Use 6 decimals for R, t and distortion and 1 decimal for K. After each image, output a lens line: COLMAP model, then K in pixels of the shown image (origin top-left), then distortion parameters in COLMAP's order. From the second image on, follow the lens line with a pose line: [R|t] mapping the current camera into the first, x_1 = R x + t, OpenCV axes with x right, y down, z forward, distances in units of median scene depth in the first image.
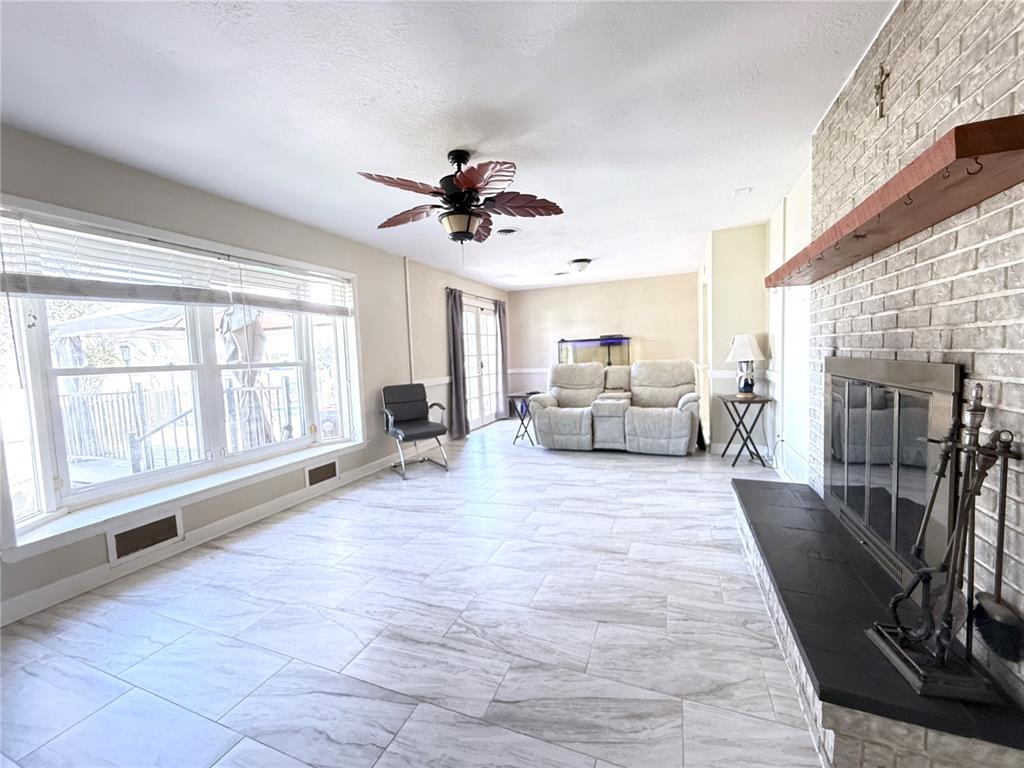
lens RADIAL K [[407.4, 0, 508.8], [0, 407.4, 381.8], [0, 0, 1]] dist [0.000264, 0.000257]
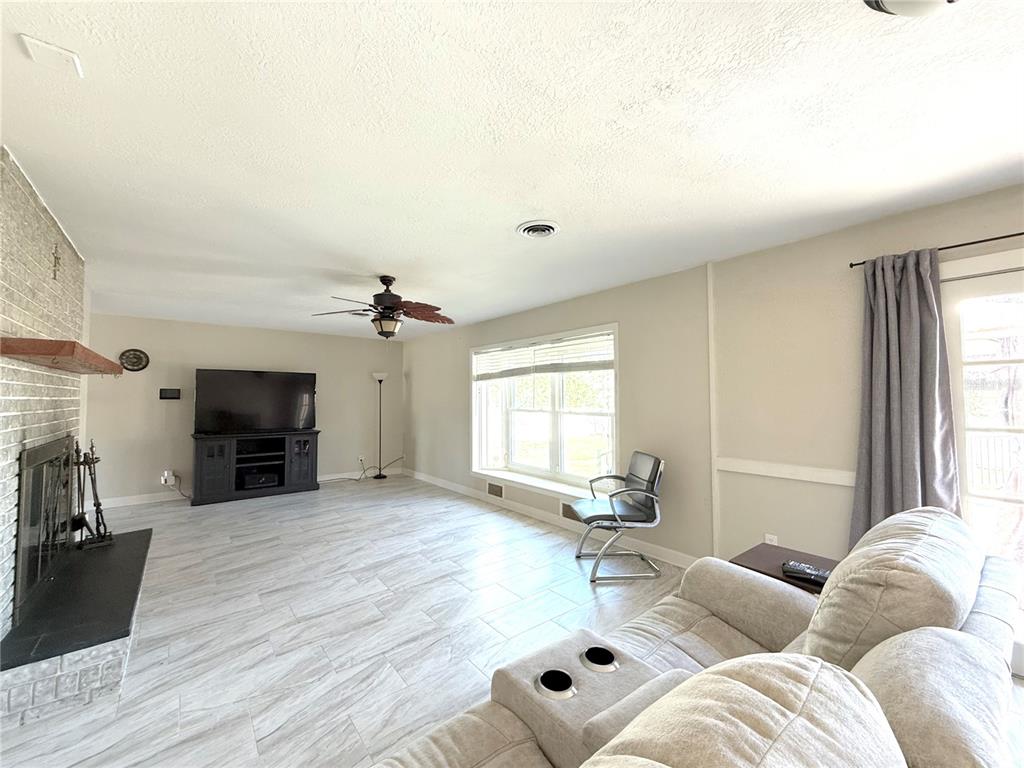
lens RADIAL K [[407.4, 0, 508.8], [0, 407.4, 381.8], [0, 0, 1]] dist [0.000264, 0.000257]
pose [[-0.486090, 0.006319, -0.873886, 0.675621], [-0.036053, 0.998978, 0.027278, -0.178913], [0.873165, 0.044765, -0.485365, 1.517343]]
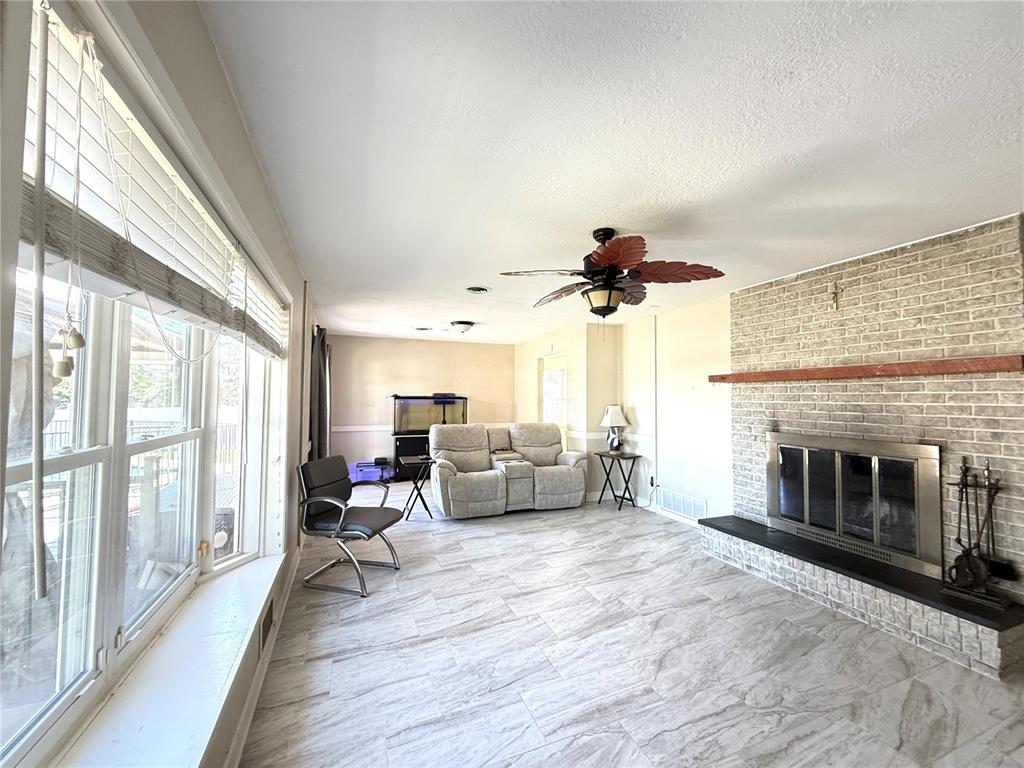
lens RADIAL K [[407.4, 0, 508.8], [0, 407.4, 381.8], [0, 0, 1]] dist [0.000264, 0.000257]
pose [[0.724304, 0.072224, 0.685688, -0.696407], [0.010664, 0.993206, -0.115880, -0.053043], [-0.689399, 0.091244, 0.718613, 0.341481]]
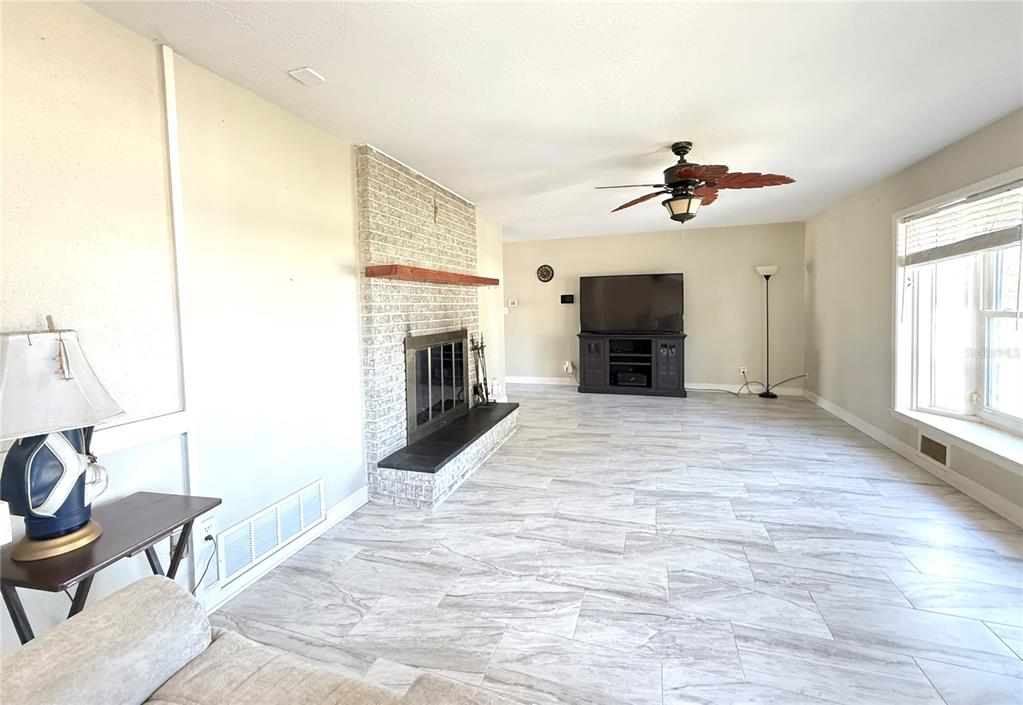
lens RADIAL K [[423.6, 0, 507.9], [0, 423.6, 321.7], [0, 0, 1]] dist [-0.000072, -0.000240]
pose [[-0.996217, 0.064283, -0.058467, 0.333096], [0.057905, 0.992794, 0.104910, -0.160813], [0.064790, 0.101128, -0.992761, 1.588094]]
